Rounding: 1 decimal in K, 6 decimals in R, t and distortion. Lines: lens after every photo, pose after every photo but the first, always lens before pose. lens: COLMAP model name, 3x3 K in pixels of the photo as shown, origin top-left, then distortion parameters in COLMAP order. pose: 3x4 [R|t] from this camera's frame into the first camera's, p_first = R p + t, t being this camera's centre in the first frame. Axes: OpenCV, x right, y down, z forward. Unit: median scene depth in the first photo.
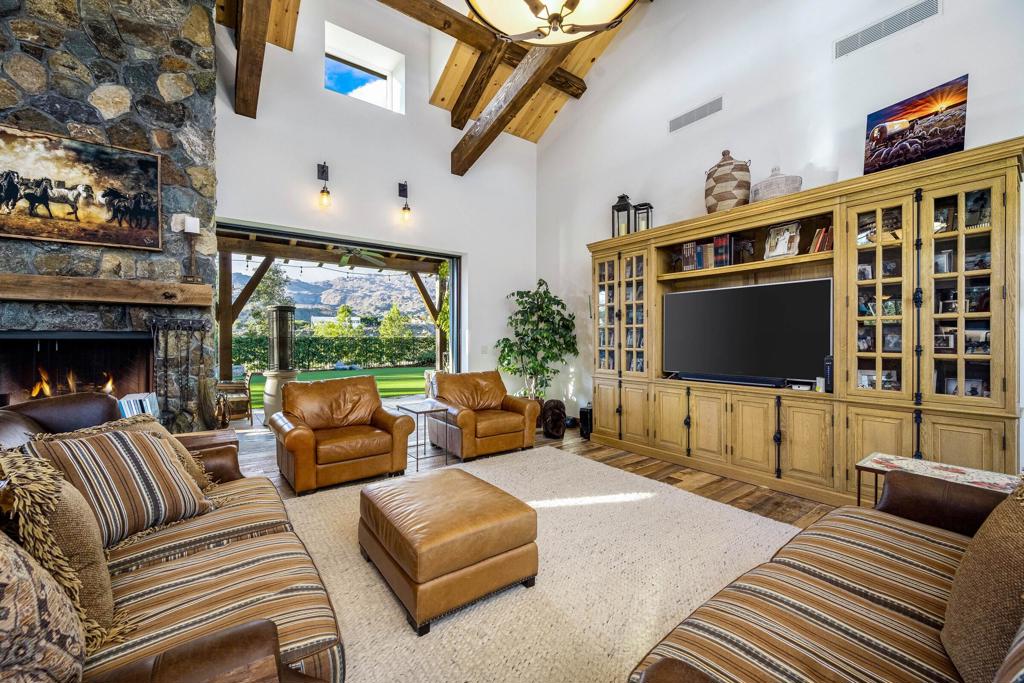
lens RADIAL K [[405.2, 0, 509.3], [0, 405.2, 340.6], [0, 0, 1]] dist [-0.001230, 0.000132]
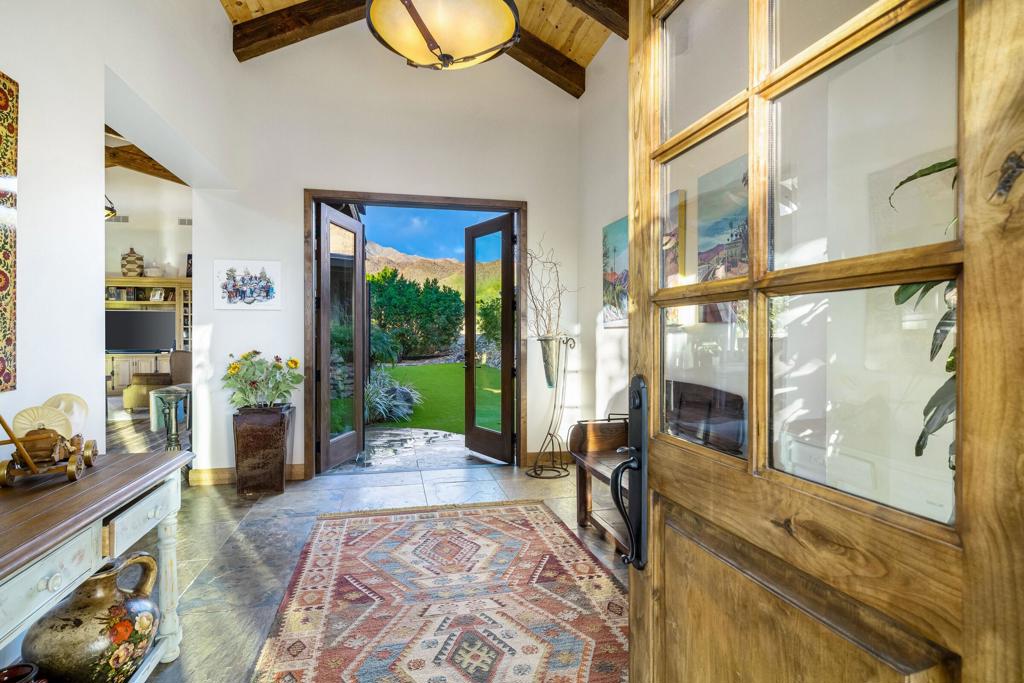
lens RADIAL K [[526.4, 0, 514.6], [0, 526.4, 337.7], [0, 0, 1]] dist [0.000268, 0.000162]
pose [[0.390363, -0.004111, 0.920652, -1.348864], [-0.000413, 0.999989, 0.004640, 0.003827], [-0.920661, -0.002191, 0.390357, -2.127602]]
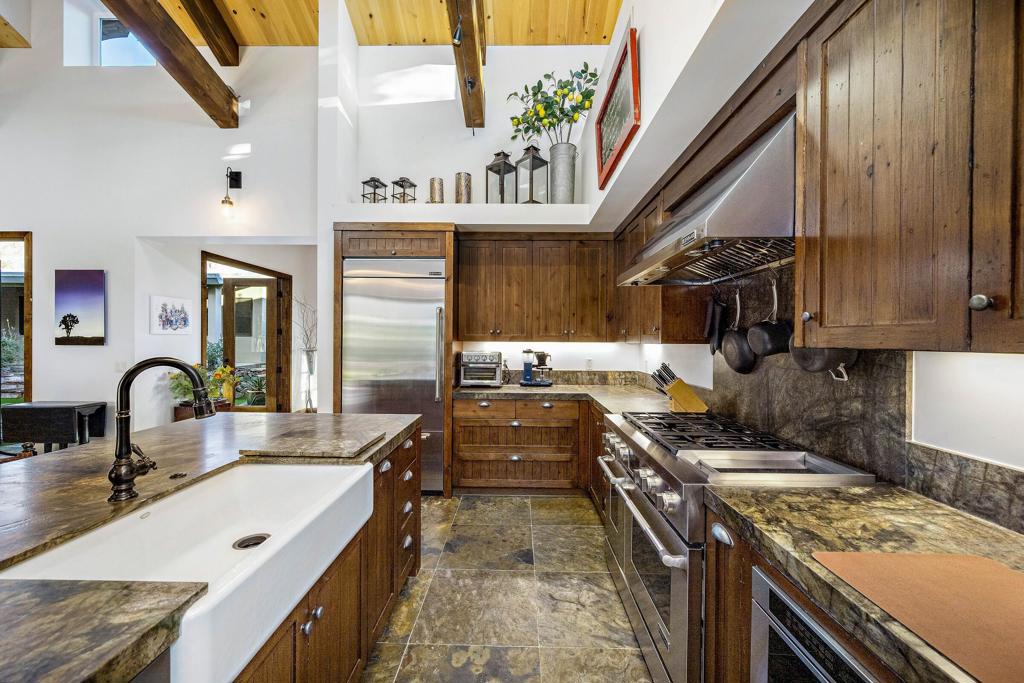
lens RADIAL K [[405.2, 0, 513.0], [0, 405.2, 340.9], [0, 0, 1]] dist [-0.001230, 0.000132]
pose [[-0.795444, -0.003248, 0.606018, -2.073942], [0.000165, 0.999984, 0.005576, -0.038329], [-0.606027, 0.004536, -0.795431, -0.779721]]
